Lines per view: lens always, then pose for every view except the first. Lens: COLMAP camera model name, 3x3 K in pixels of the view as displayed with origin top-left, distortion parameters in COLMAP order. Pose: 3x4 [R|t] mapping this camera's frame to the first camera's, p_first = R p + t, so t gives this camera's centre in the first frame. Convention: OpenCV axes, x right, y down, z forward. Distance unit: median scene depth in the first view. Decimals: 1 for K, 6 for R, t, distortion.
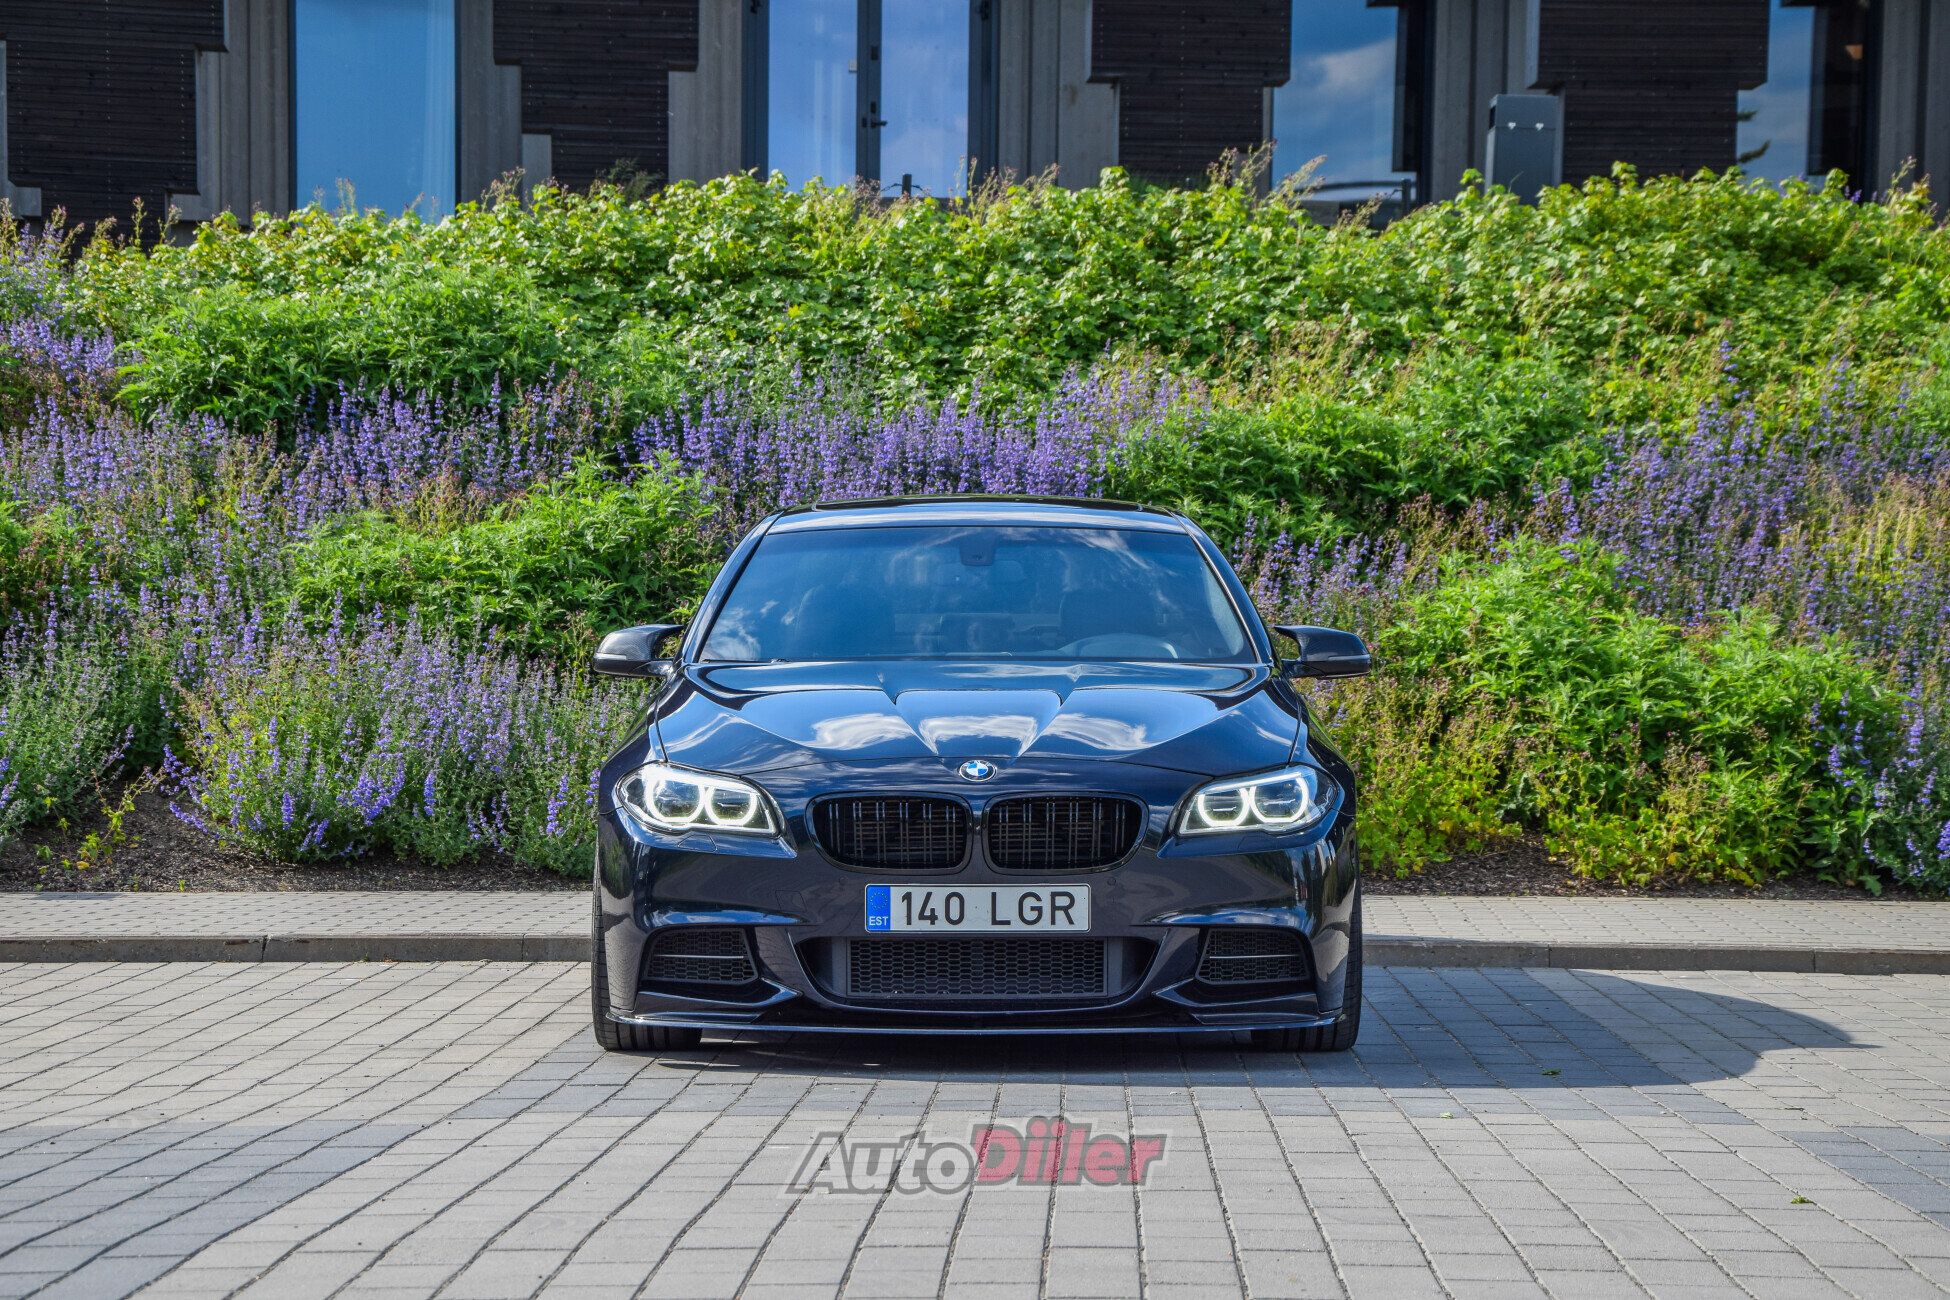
lens RADIAL K [[4881.7, 0, 972.4], [0, 4881.7, 655.5], [0, 0, 1]] dist [0.685041, 0.000000]
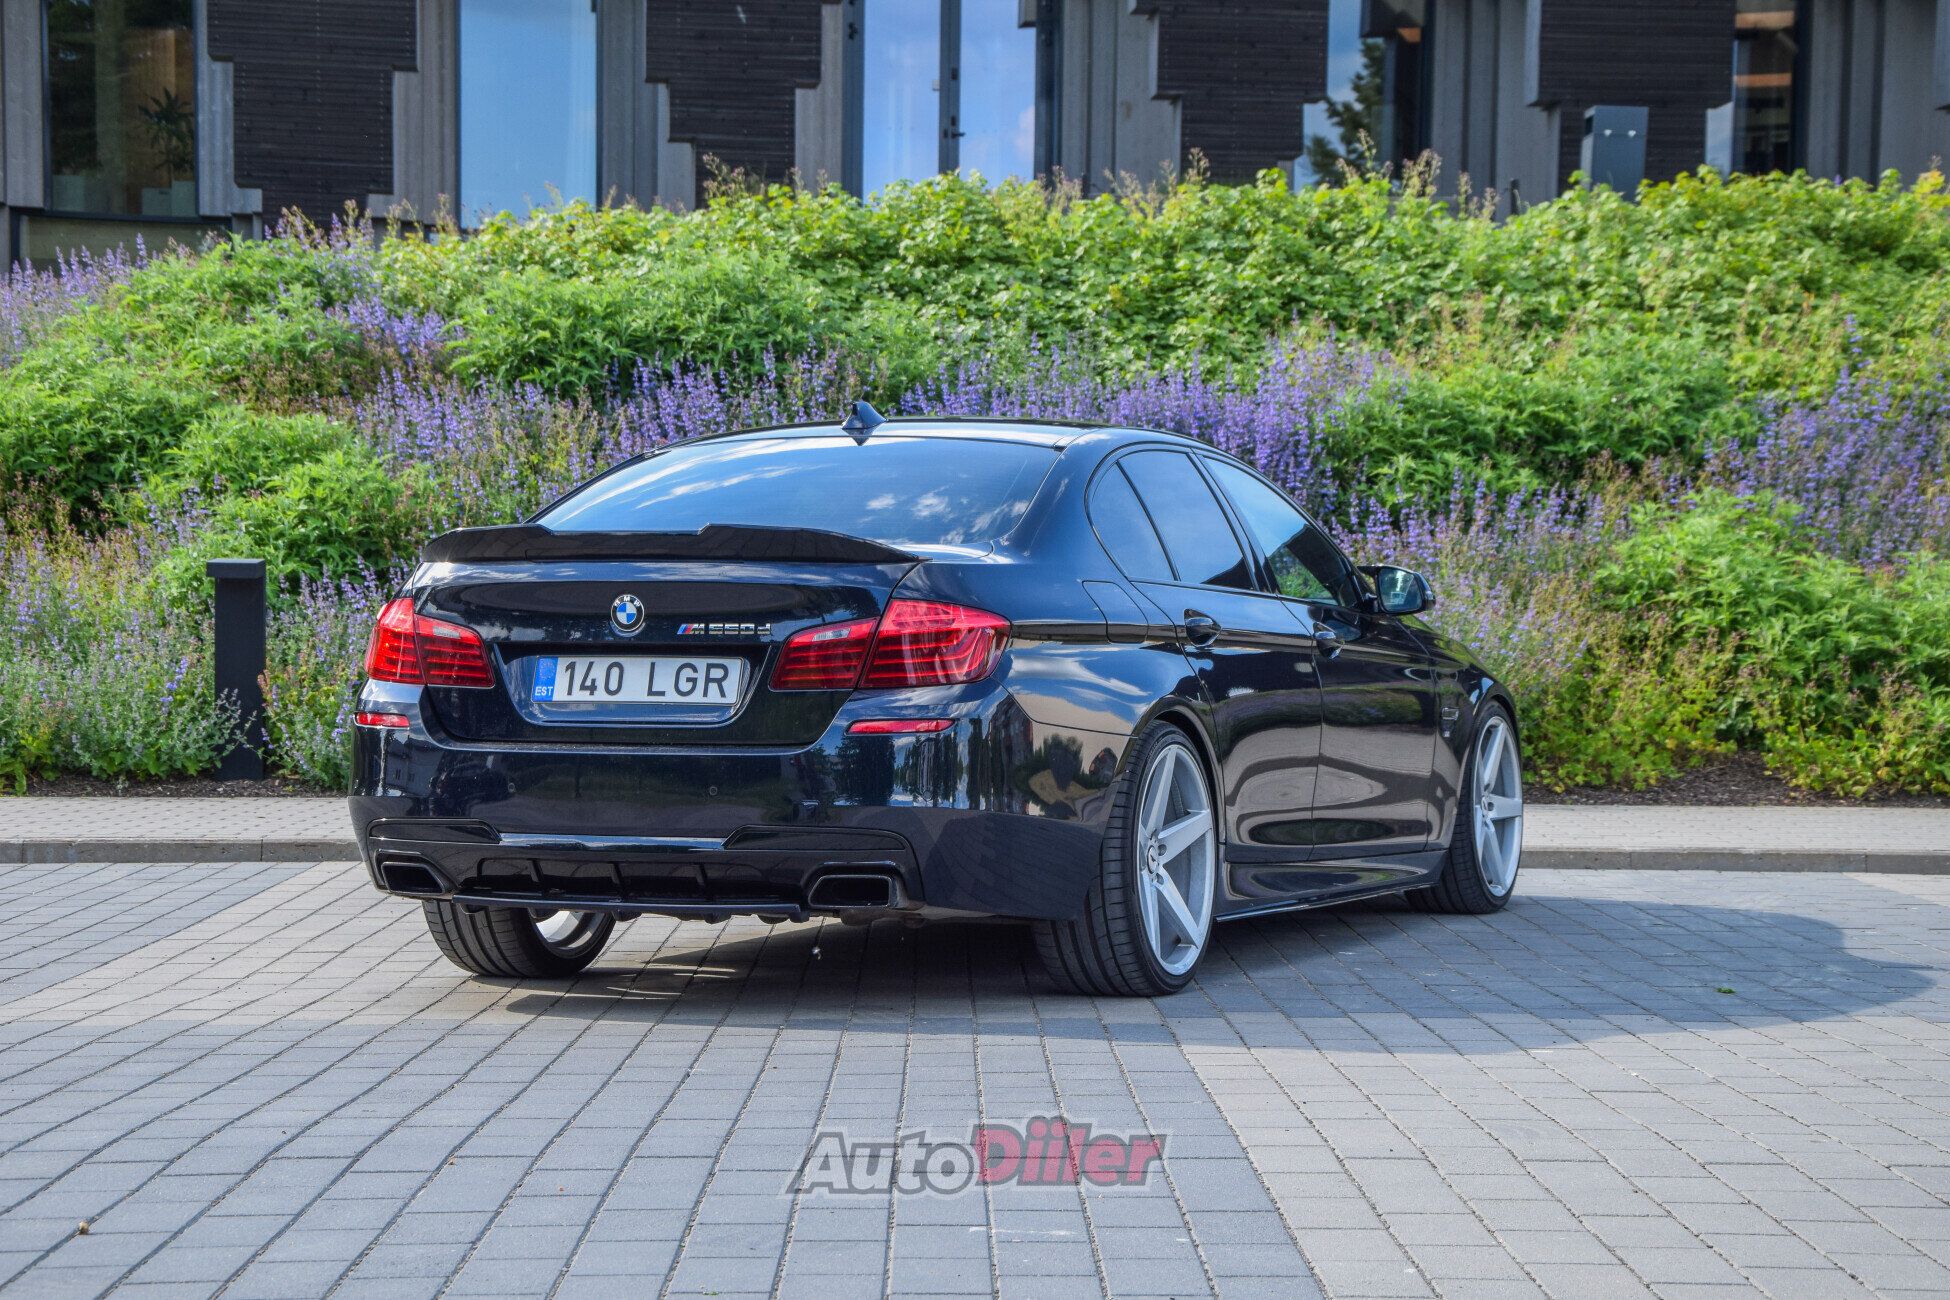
lens RADIAL K [[4121.5, 0, 975.5], [0, 4121.5, 604.7], [0, 0, 1]] dist [0.506709, 0.000000]
pose [[0.999379, 0.000544, 0.035219, -0.085680], [-0.000651, 0.999995, 0.003020, -0.000233], [-0.035217, -0.003041, 0.999375, 0.038292]]
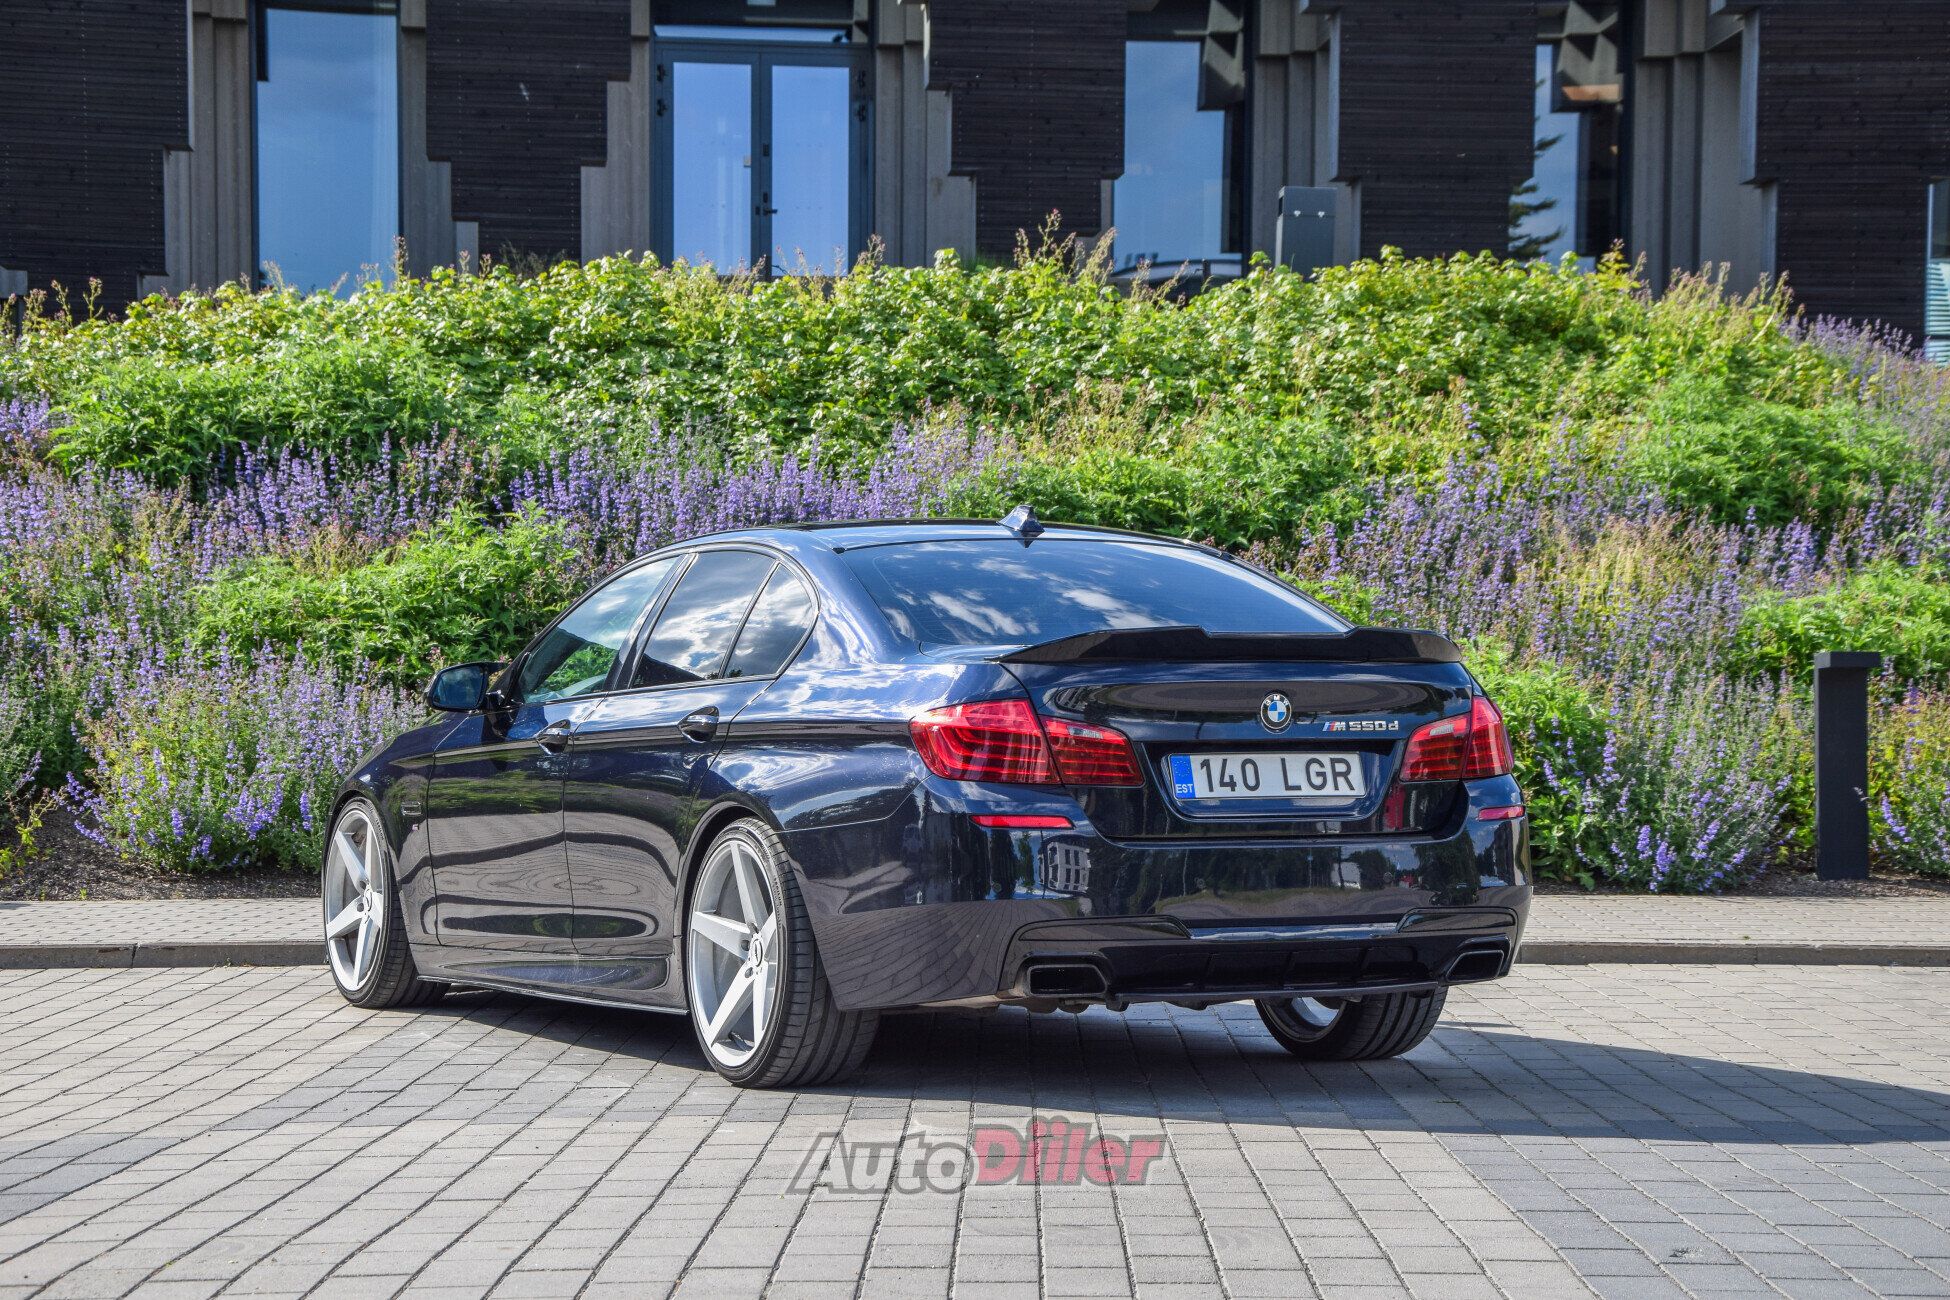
lens RADIAL K [[4190.4, 0, 971.5], [0, 4190.4, 661.4], [0, 0, 1]] dist [0.484416, 0.000000]
pose [[0.999880, -0.005521, 0.014496, 0.022587], [0.005539, 0.999984, -0.001231, -0.003205], [-0.014489, 0.001311, 0.999894, 0.031278]]
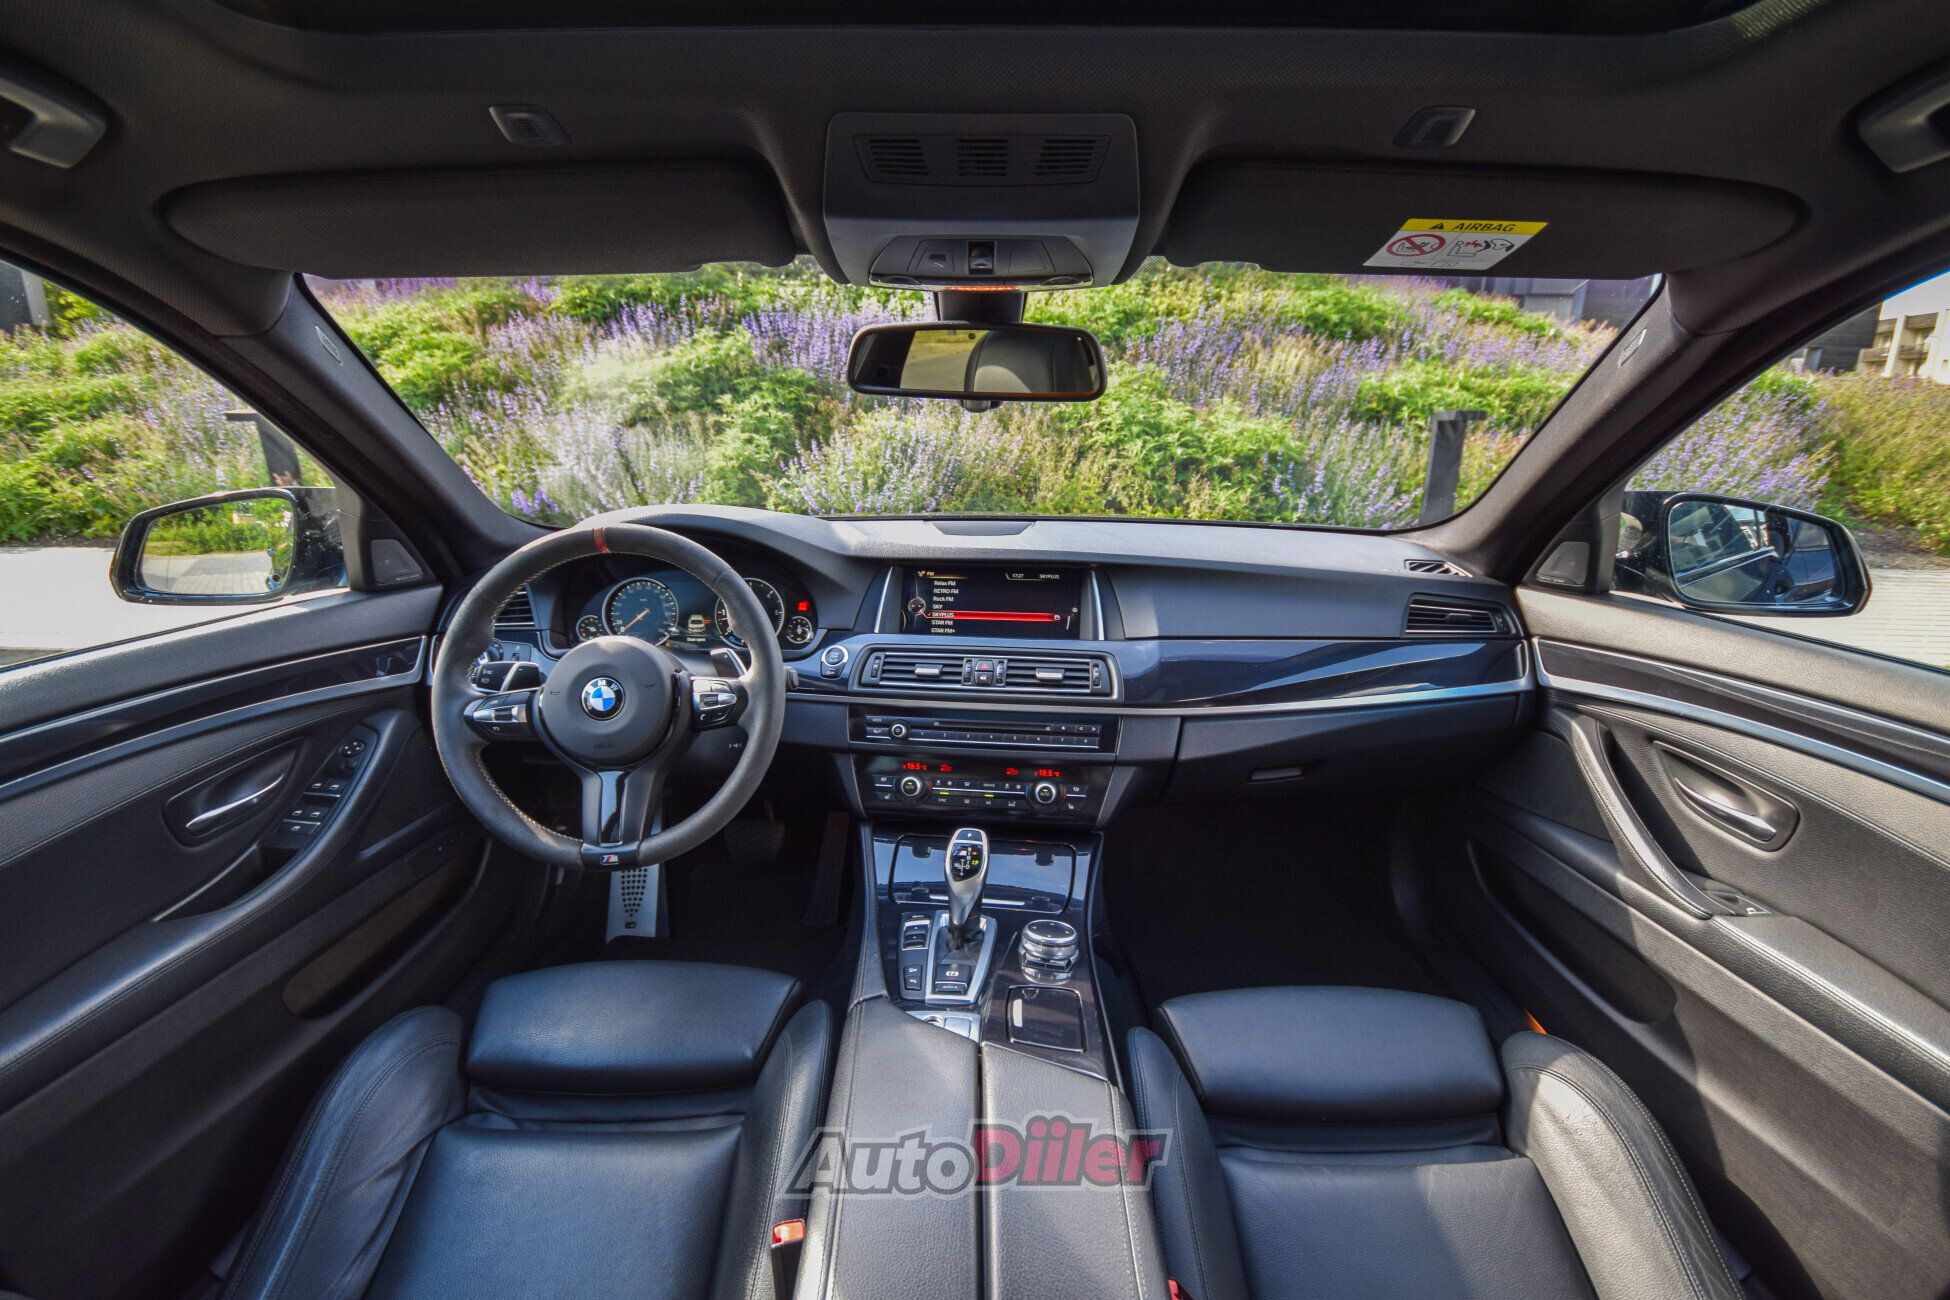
lens RADIAL K [[868.6, 0, 977.1], [0, 868.6, 668.7], [0, 0, 1]] dist [-0.002729, -0.000175]
pose [[0.999162, 0.008510, -0.040028, 0.061513], [0.003685, 0.955453, 0.295119, -0.008317], [0.040756, -0.295019, 0.954622, 0.560241]]
